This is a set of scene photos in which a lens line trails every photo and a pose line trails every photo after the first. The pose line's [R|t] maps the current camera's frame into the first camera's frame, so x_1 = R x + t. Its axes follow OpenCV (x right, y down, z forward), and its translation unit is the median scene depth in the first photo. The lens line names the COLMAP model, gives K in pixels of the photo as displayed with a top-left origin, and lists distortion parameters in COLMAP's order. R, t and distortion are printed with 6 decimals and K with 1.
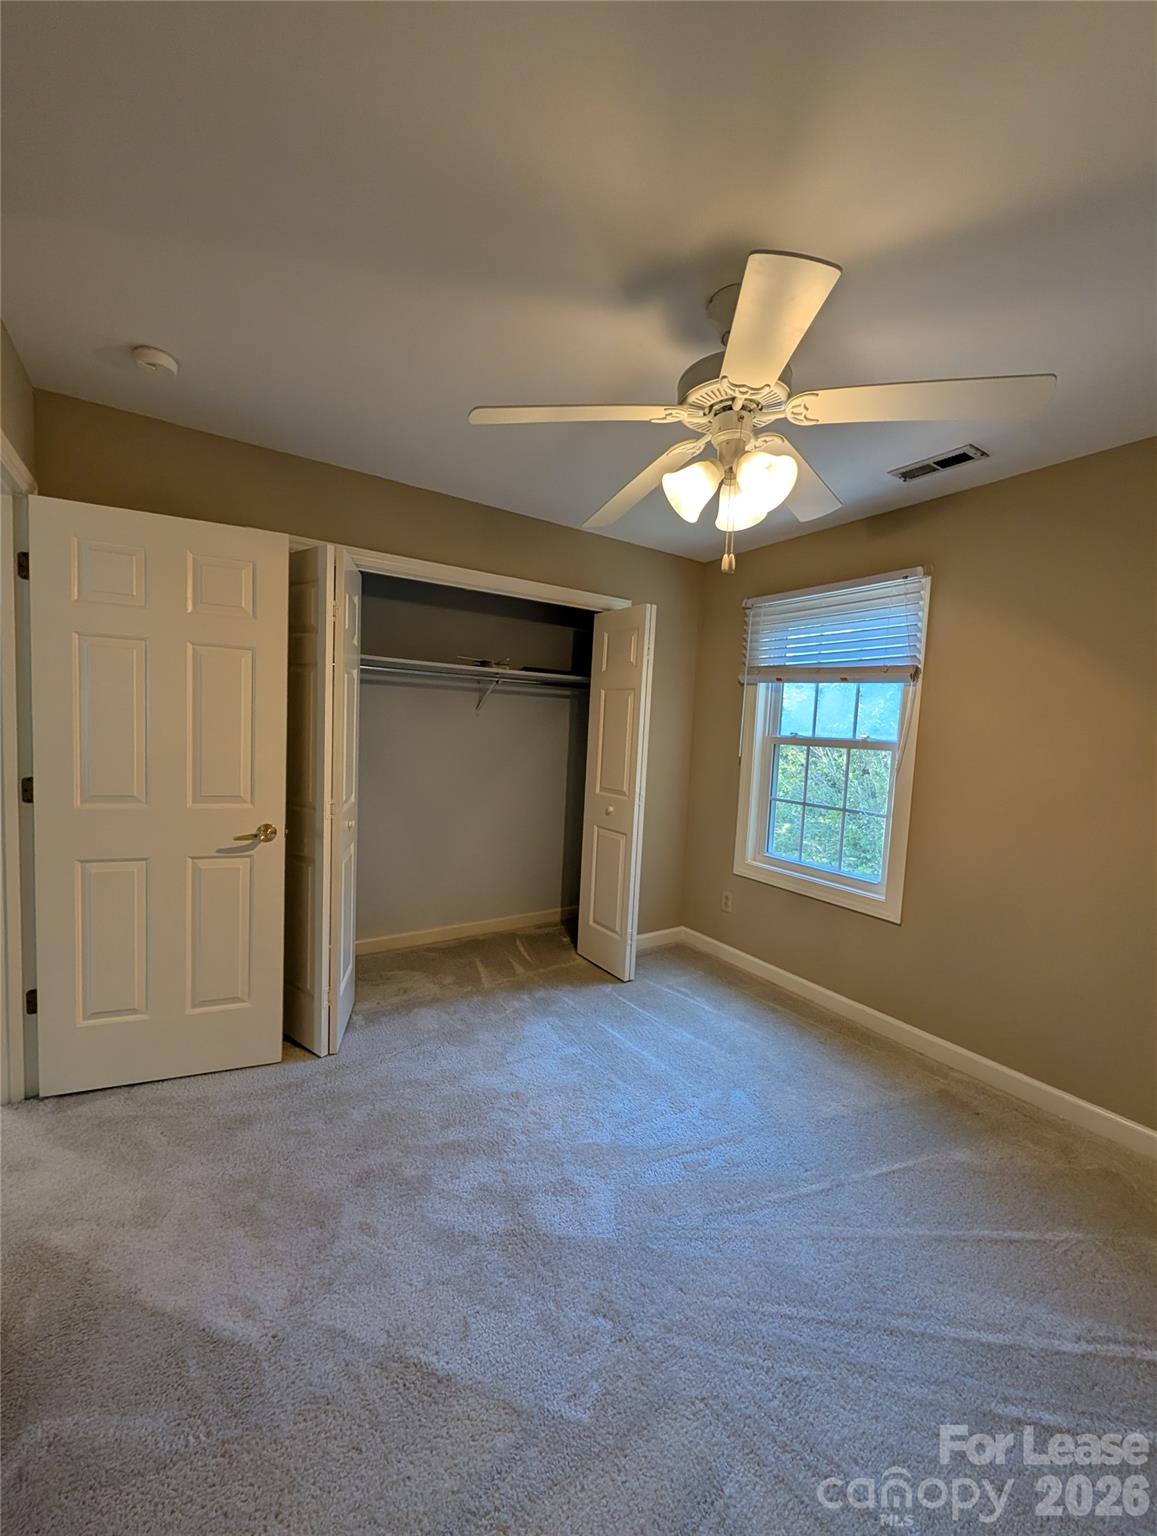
lens RADIAL K [[585.1, 0, 573.7], [0, 585.1, 765.3], [0, 0, 1]] dist [-0.000377, -0.000354]
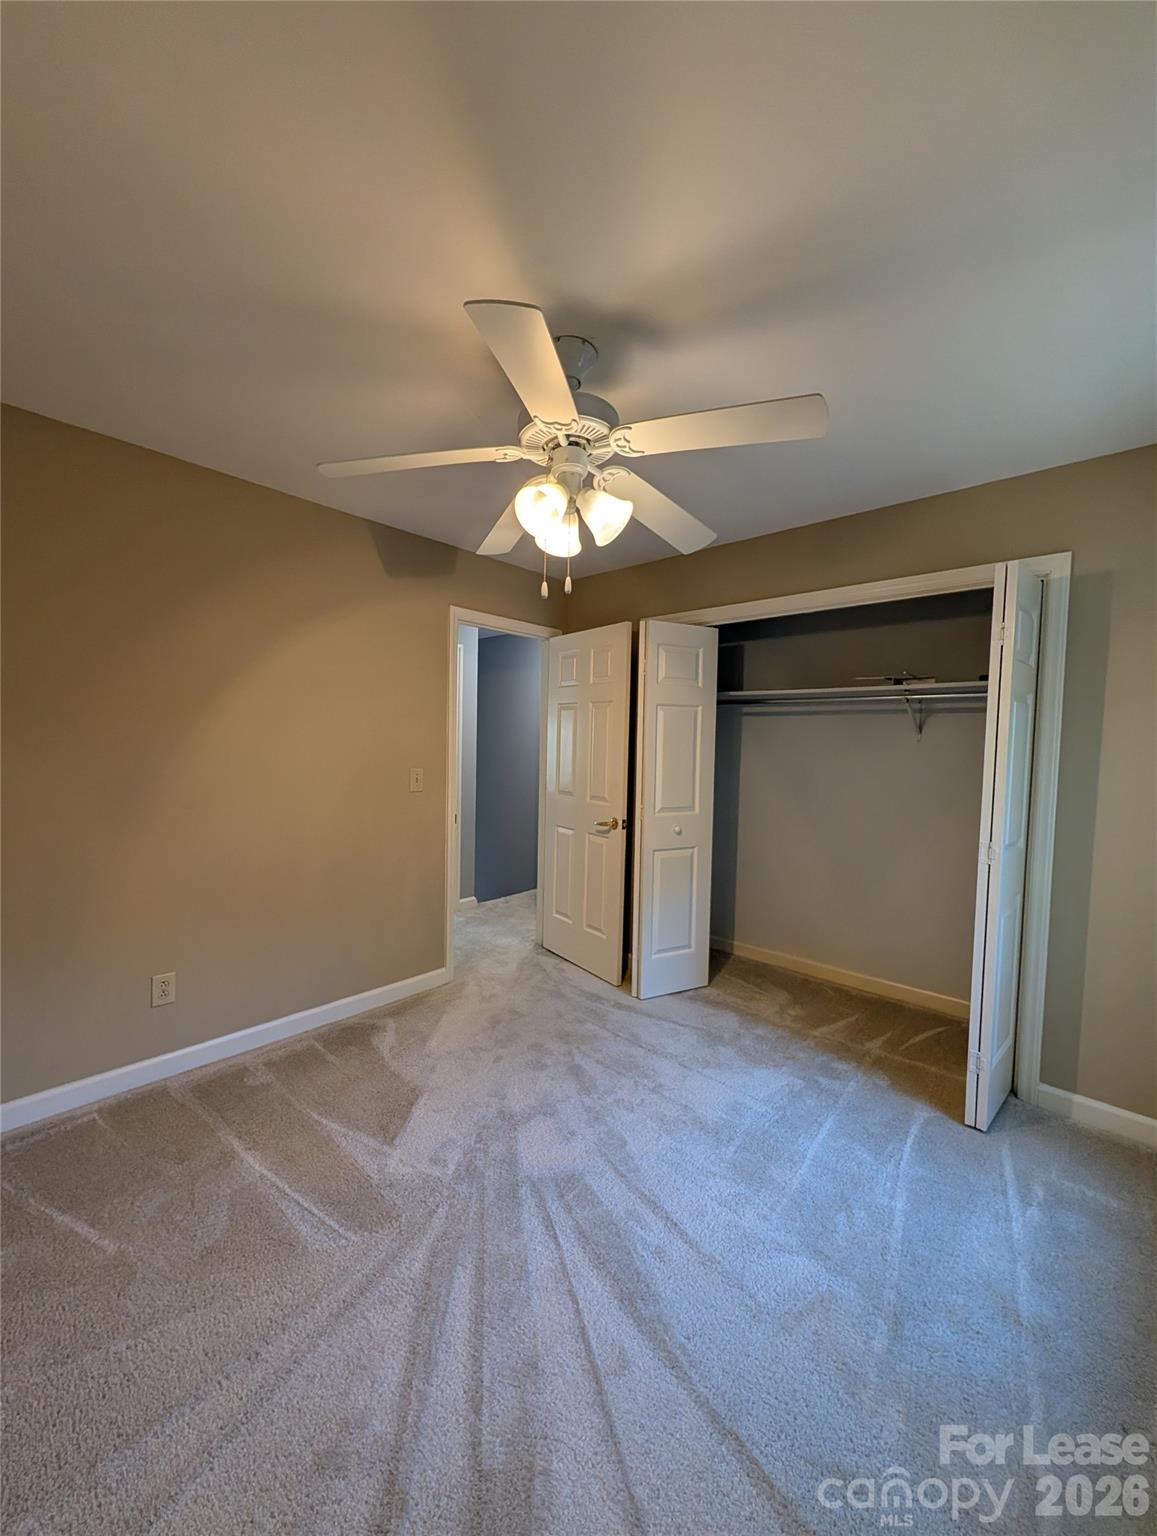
lens RADIAL K [[585.1, 0, 586.5], [0, 585.1, 773.1], [0, 0, 1]] dist [-0.000377, -0.000354]
pose [[0.268435, 0.013319, -0.963206, 0.738192], [-0.075575, 0.997114, -0.007274, 0.004523], [0.960329, 0.074747, 0.268667, 0.442442]]
